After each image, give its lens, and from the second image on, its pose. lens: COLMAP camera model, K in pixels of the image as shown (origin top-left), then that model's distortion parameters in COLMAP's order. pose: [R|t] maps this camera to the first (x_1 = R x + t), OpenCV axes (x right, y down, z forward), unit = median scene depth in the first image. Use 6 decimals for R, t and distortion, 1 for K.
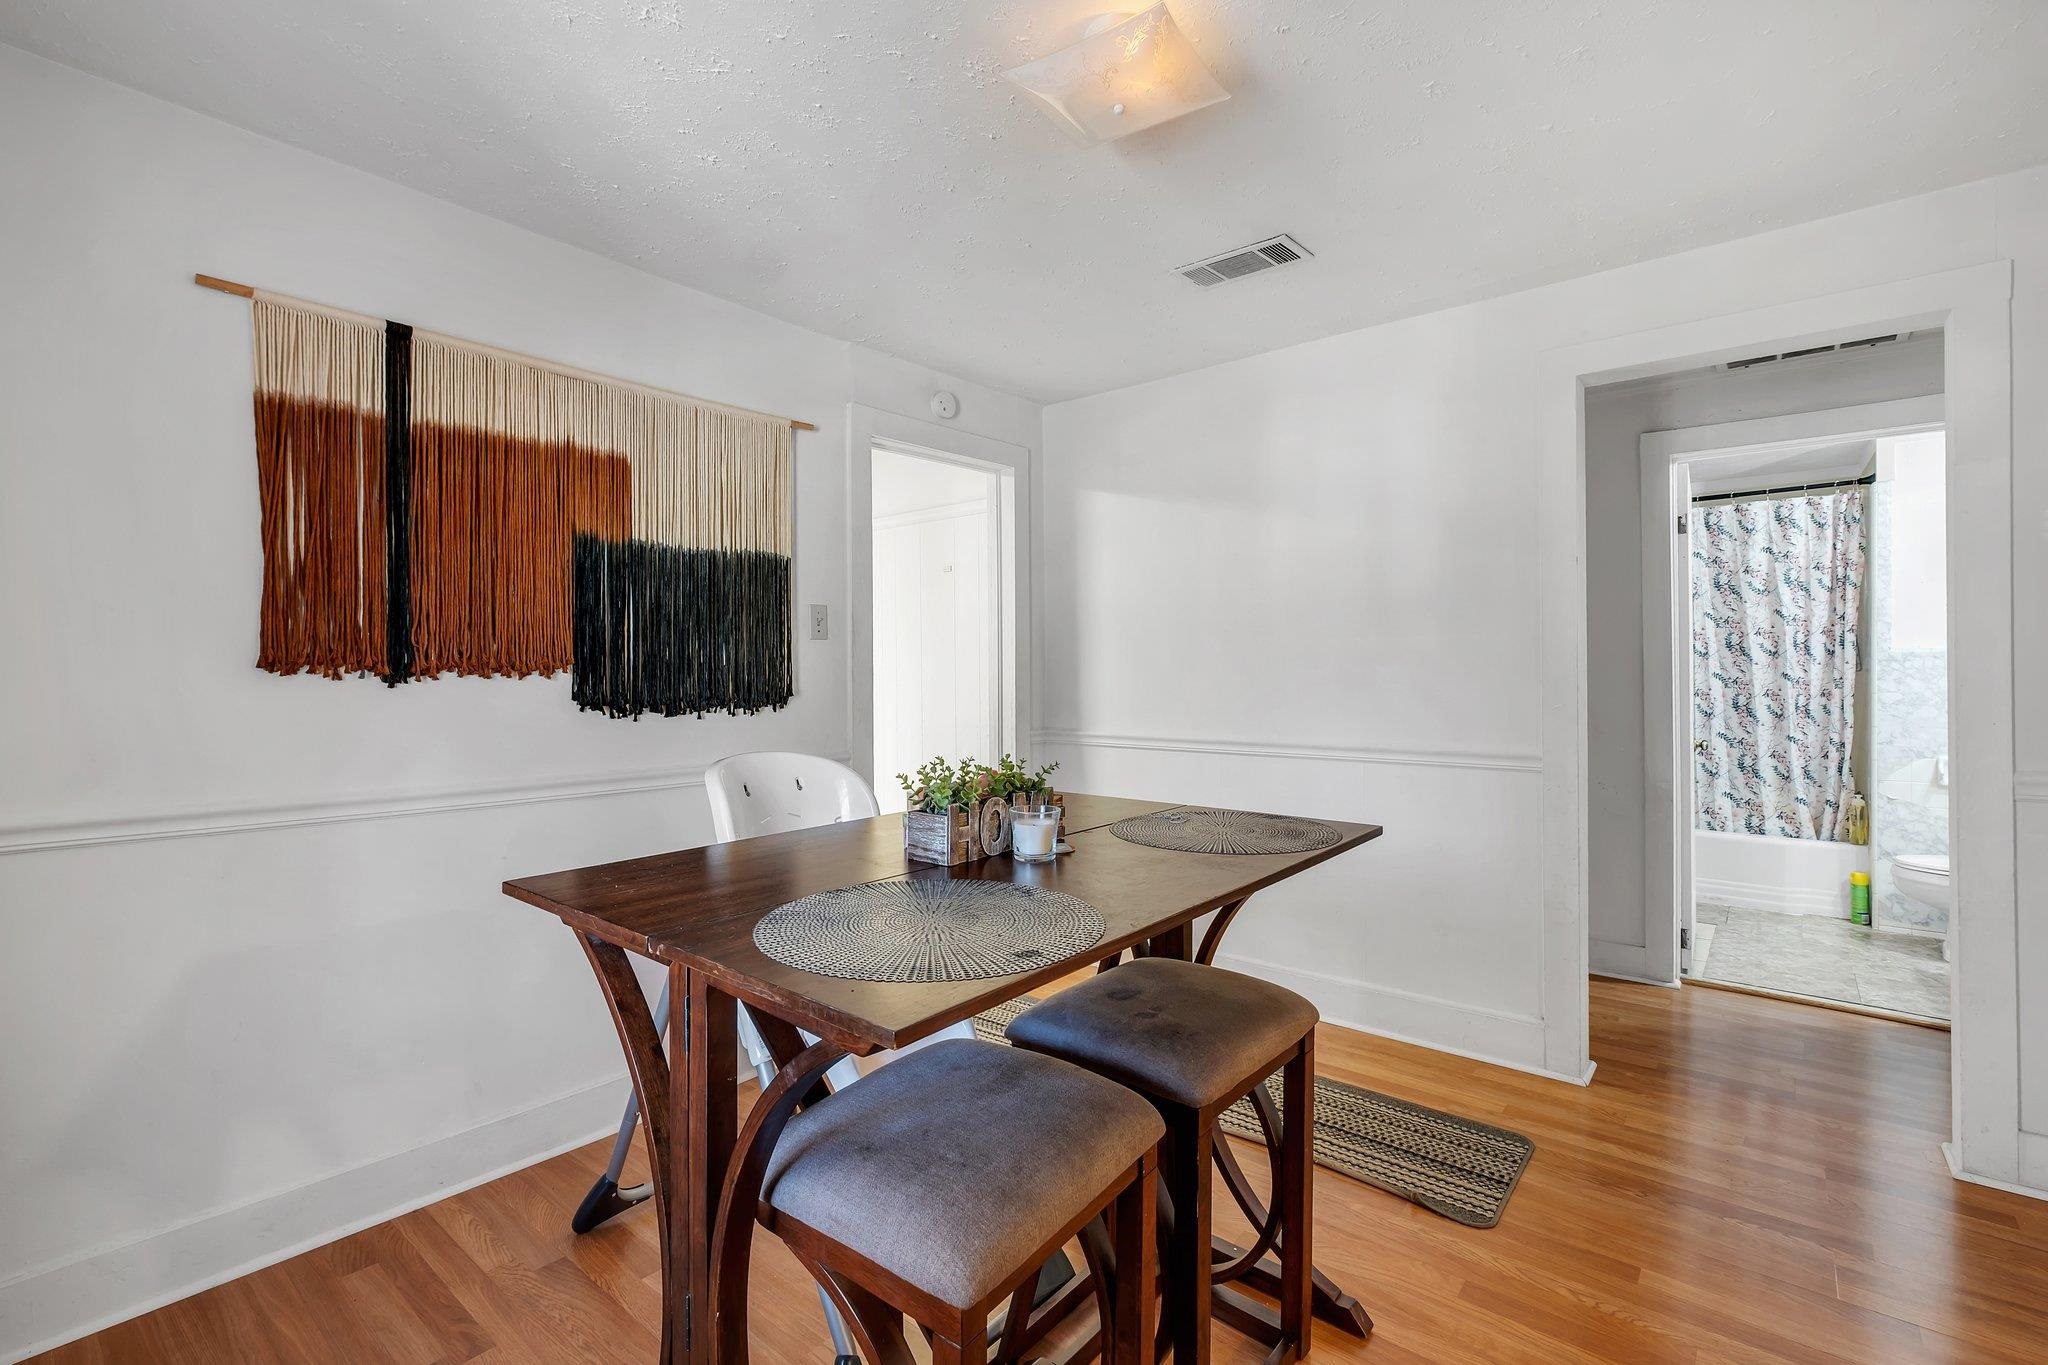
lens RADIAL K [[896.5, 0, 1024.9], [0, 896.5, 683.3], [0, 0, 1]] dist [-0.006678, -0.000658]
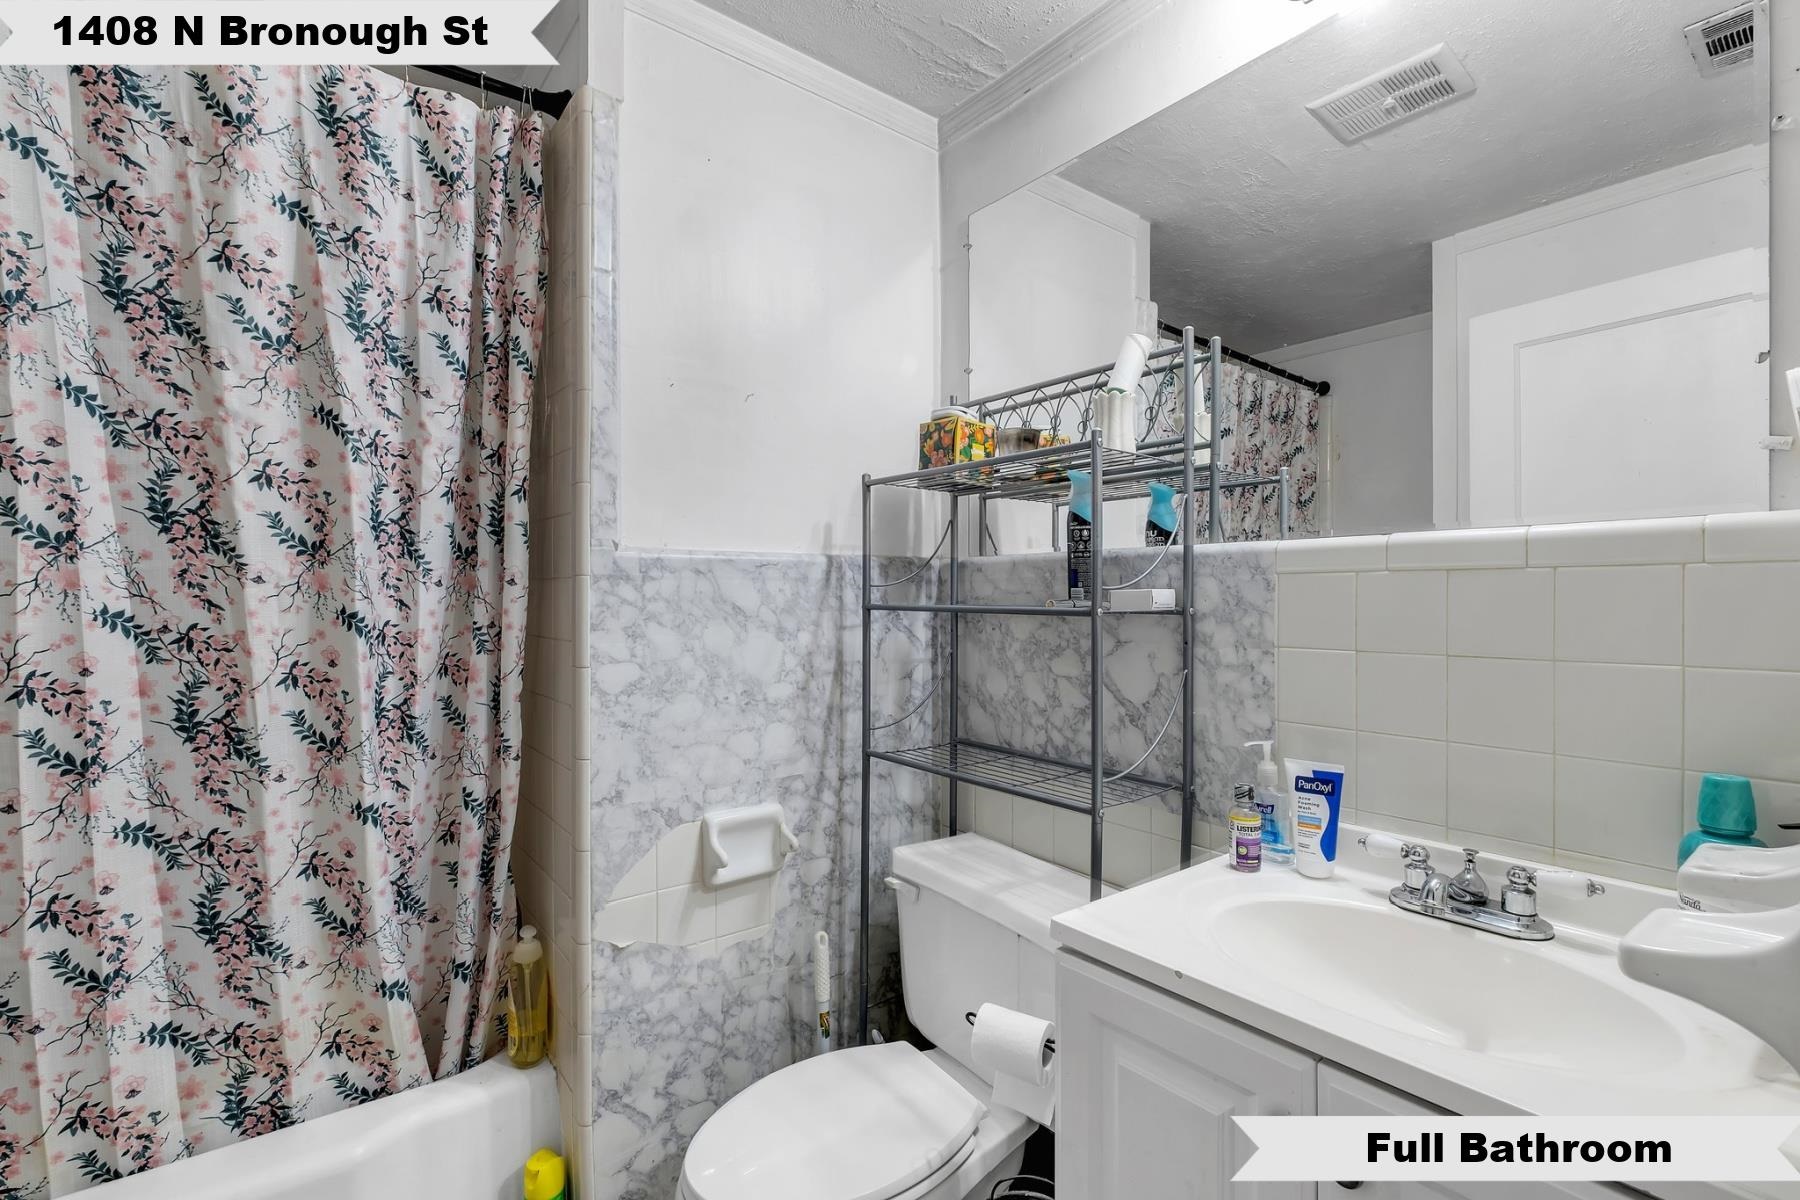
lens RADIAL K [[787.9, 0, 902.9], [0, 787.9, 599.8], [0, 0, 1]] dist [-0.006678, -0.000658]
pose [[0.209023, 0.002897, 0.977906, 0.621256], [0.004983, 0.999979, -0.004027, -0.013327], [-0.977898, 0.005715, 0.209004, 0.749562]]
